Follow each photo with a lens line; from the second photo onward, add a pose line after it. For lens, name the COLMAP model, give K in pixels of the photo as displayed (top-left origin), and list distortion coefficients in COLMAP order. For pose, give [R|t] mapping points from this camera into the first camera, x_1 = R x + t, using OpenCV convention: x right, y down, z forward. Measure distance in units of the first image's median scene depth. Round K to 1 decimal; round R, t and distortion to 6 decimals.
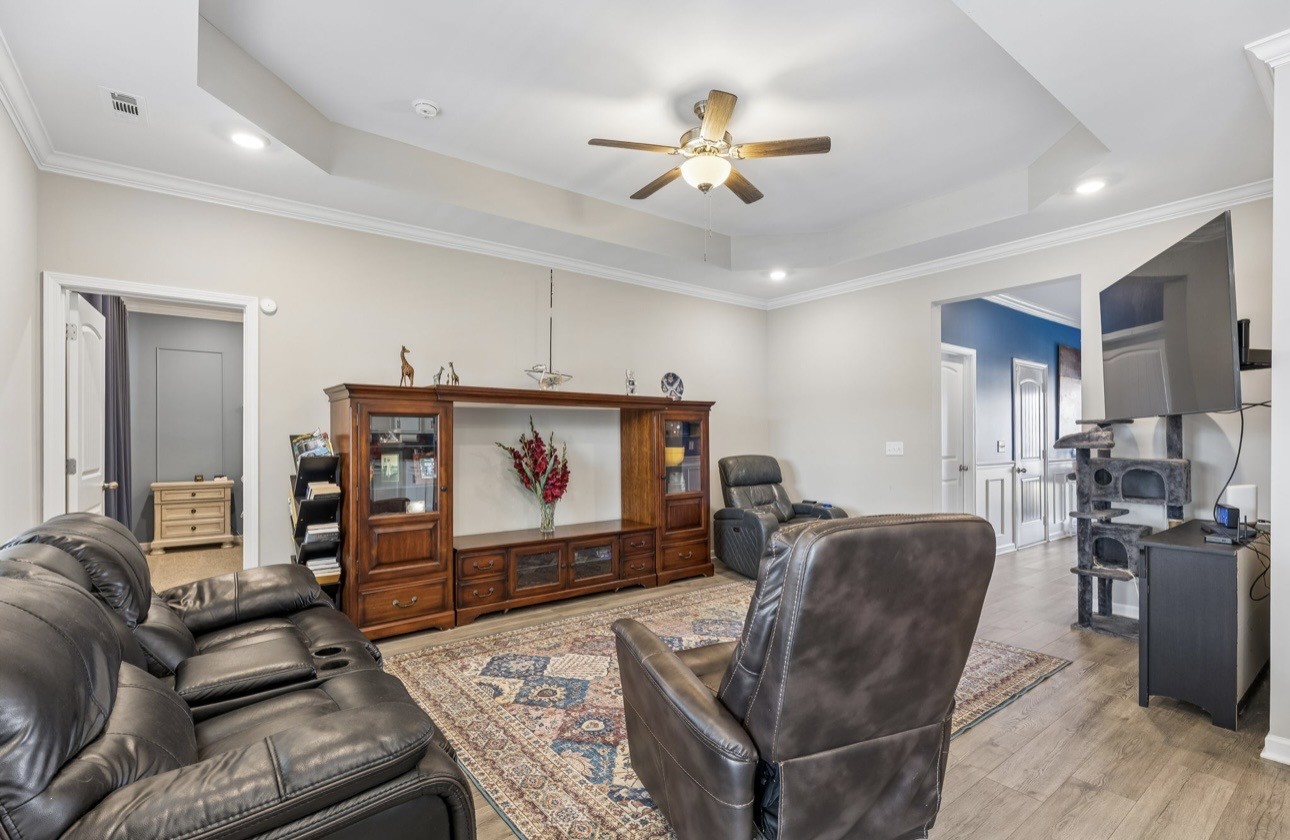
lens RADIAL K [[595.5, 0, 647.7], [0, 595.5, 439.7], [0, 0, 1]] dist [0.001919, -0.000154]
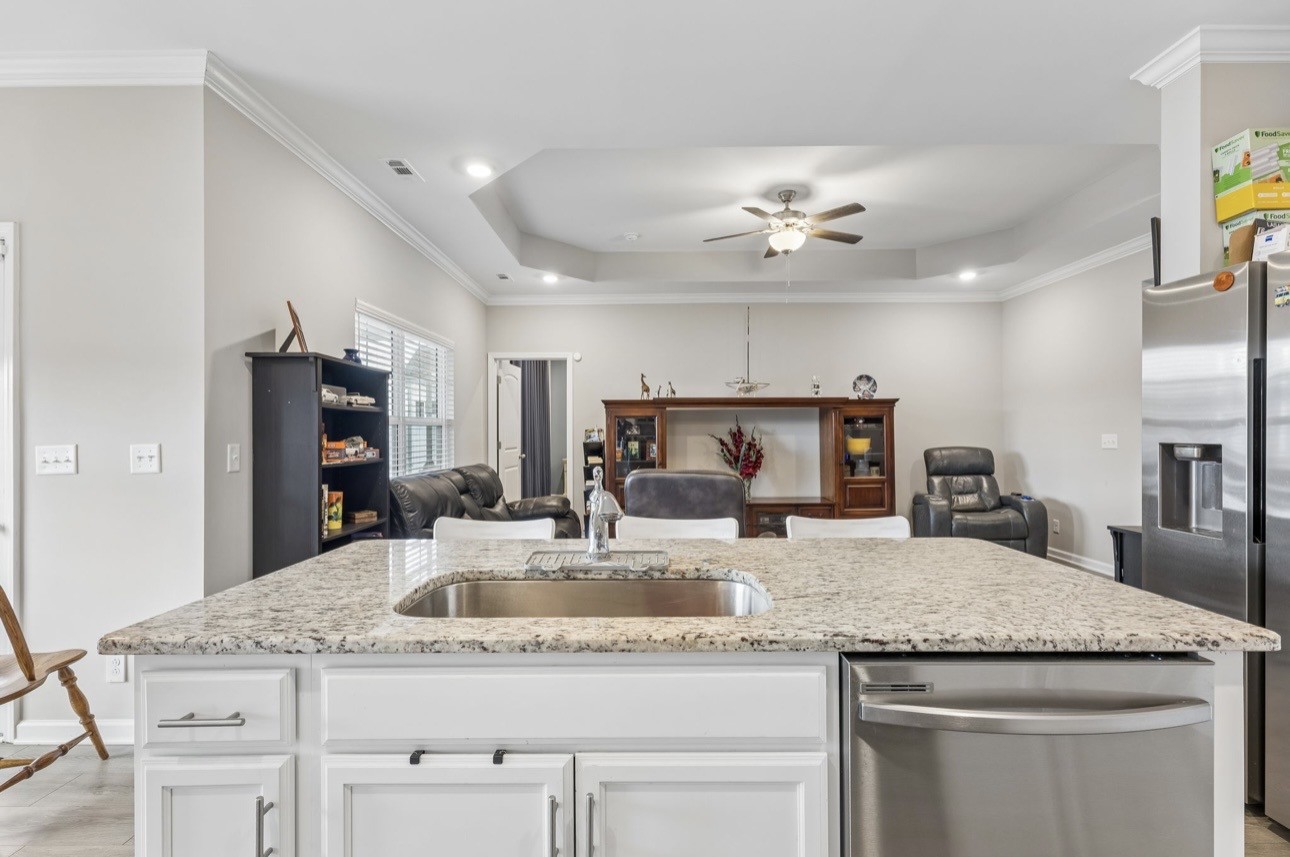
lens RADIAL K [[607.4, 0, 646.3], [0, 607.4, 442.4], [0, 0, 1]] dist [-0.000447, 0.000119]
pose [[0.782152, 0.010511, -0.622999, 0.545031], [0.000580, 0.999845, 0.017597, -0.001174], [0.623087, -0.014125, 0.782025, -0.242433]]
